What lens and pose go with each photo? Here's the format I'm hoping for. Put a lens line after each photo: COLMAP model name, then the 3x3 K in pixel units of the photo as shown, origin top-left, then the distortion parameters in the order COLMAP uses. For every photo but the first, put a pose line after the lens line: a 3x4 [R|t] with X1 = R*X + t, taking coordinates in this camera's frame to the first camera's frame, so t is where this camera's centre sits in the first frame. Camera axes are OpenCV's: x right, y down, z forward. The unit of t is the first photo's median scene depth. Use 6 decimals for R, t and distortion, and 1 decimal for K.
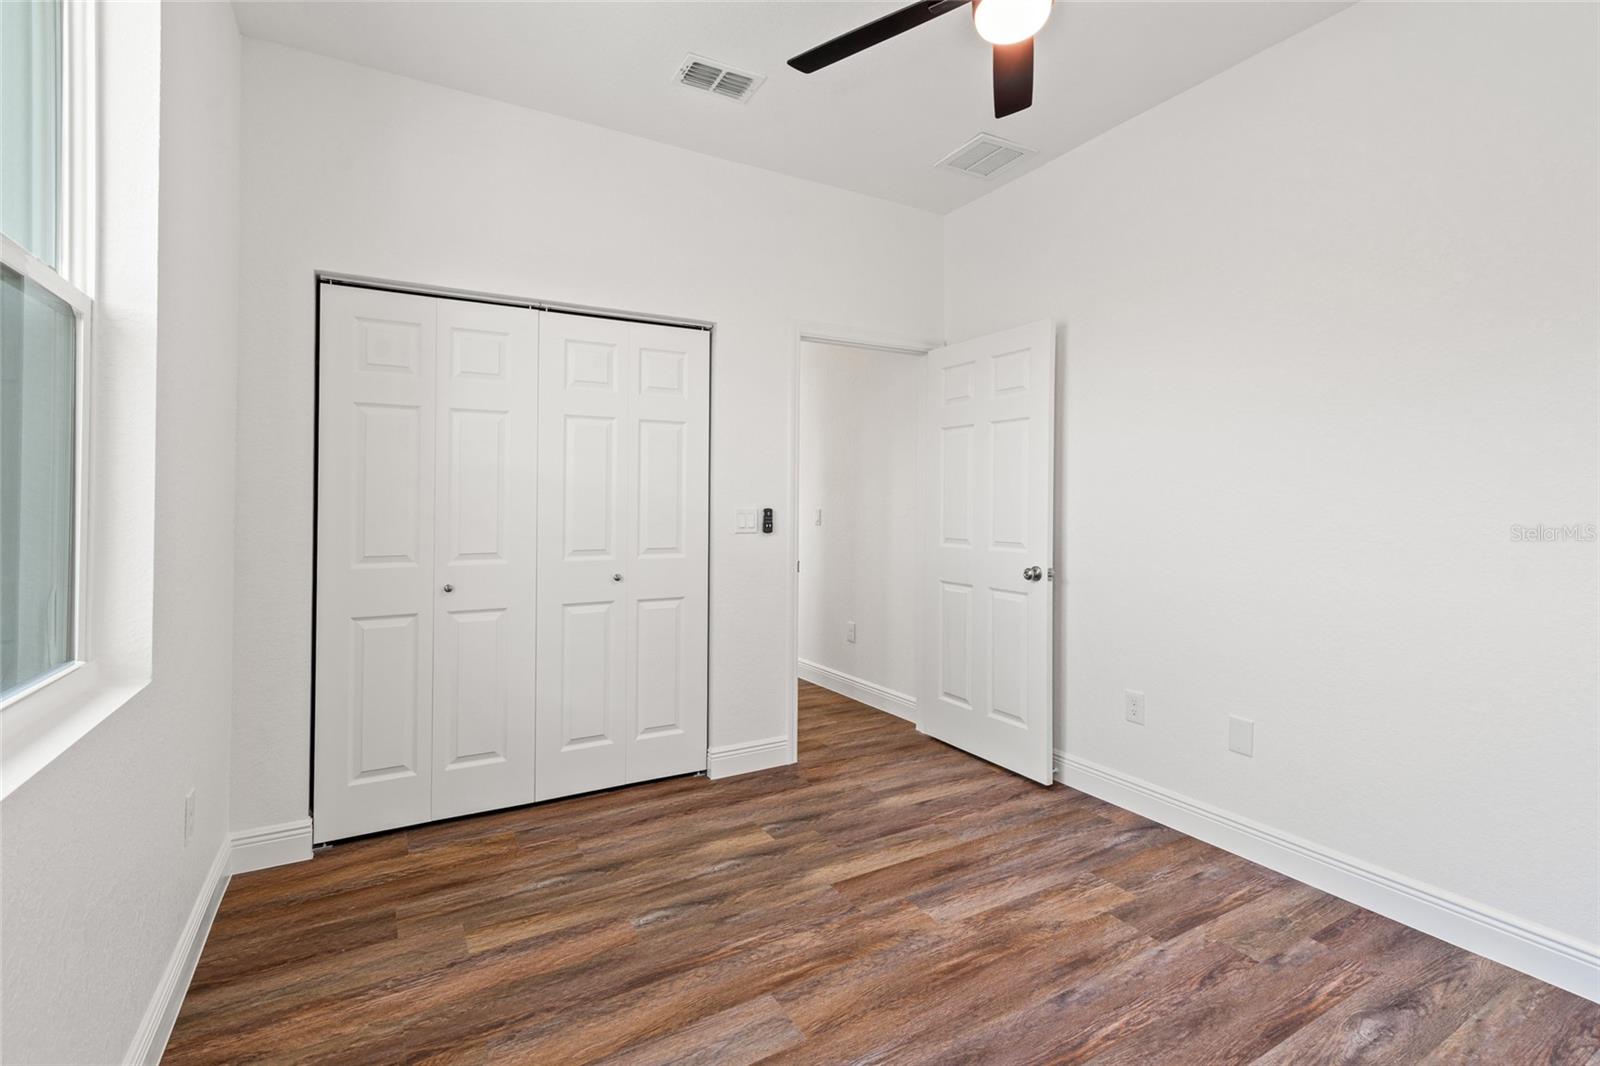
lens RADIAL K [[735.3, 0, 800.9], [0, 735.3, 503.7], [0, 0, 1]] dist [0.001092, 0.004326]
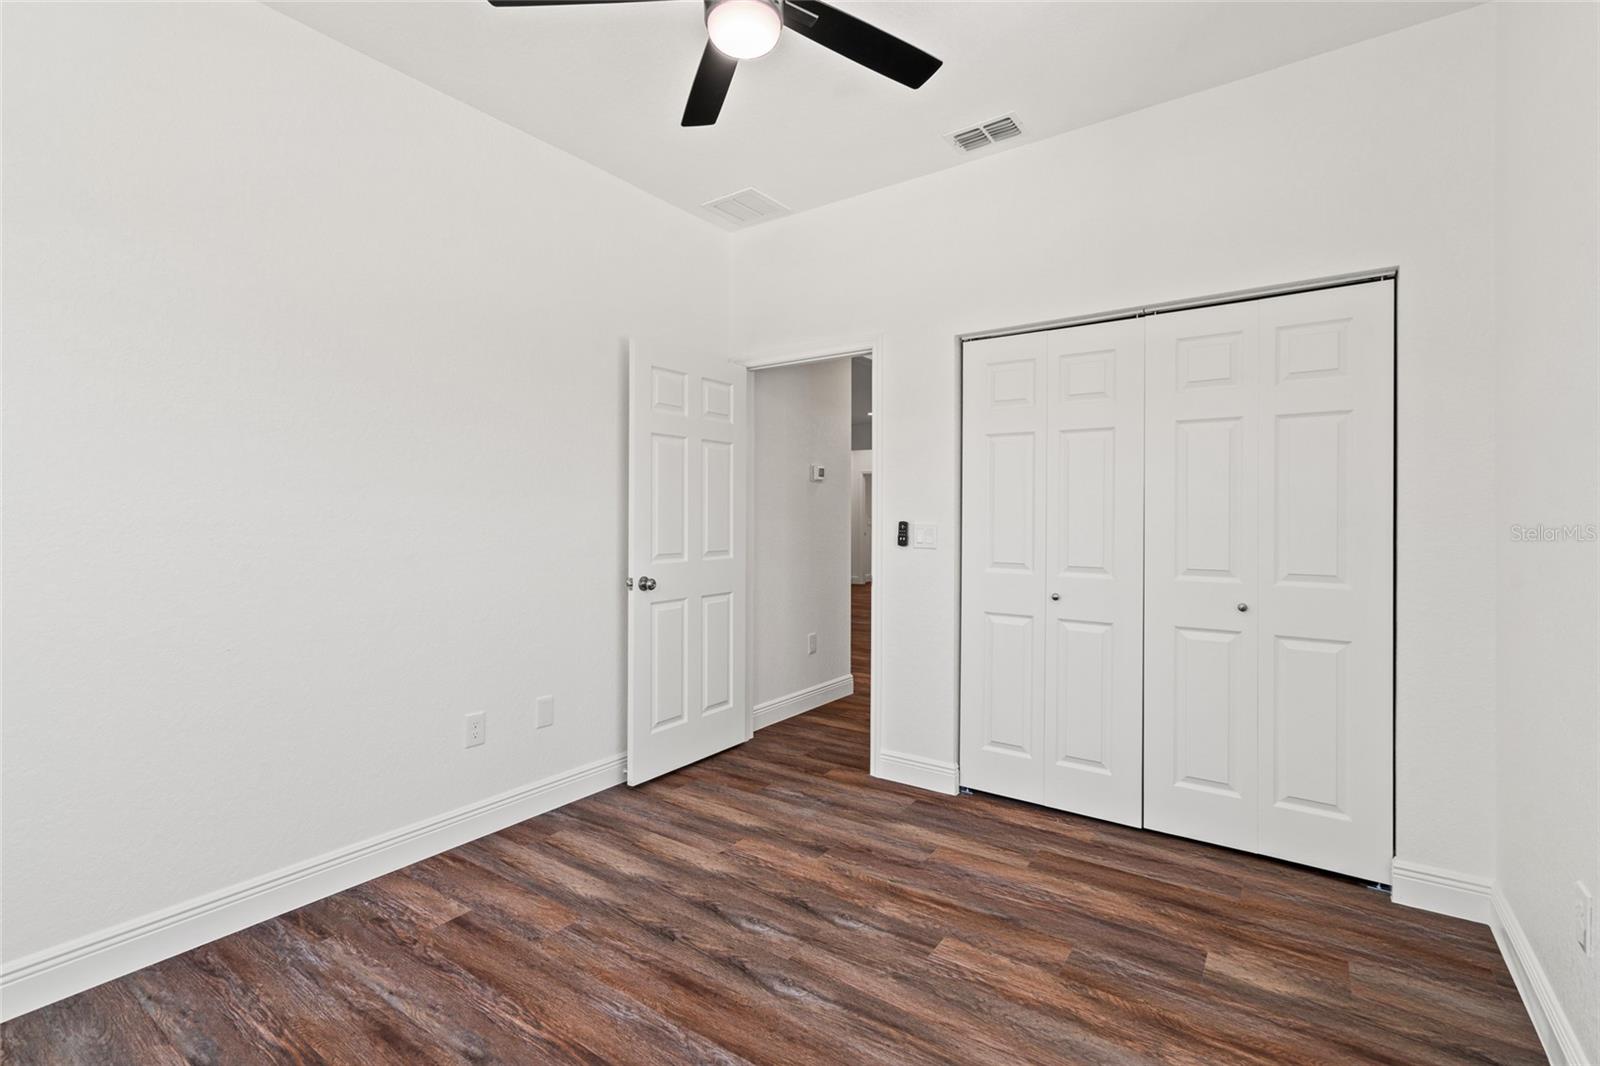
lens RADIAL K [[732.5, 0, 791.7], [0, 732.5, 505.9], [0, 0, 1]] dist [0.000678, 0.001119]
pose [[0.413566, -0.013393, -0.910376, 0.343849], [-0.001085, 0.999884, -0.015203, 0.000251], [0.910474, 0.007275, 0.413503, 0.196403]]
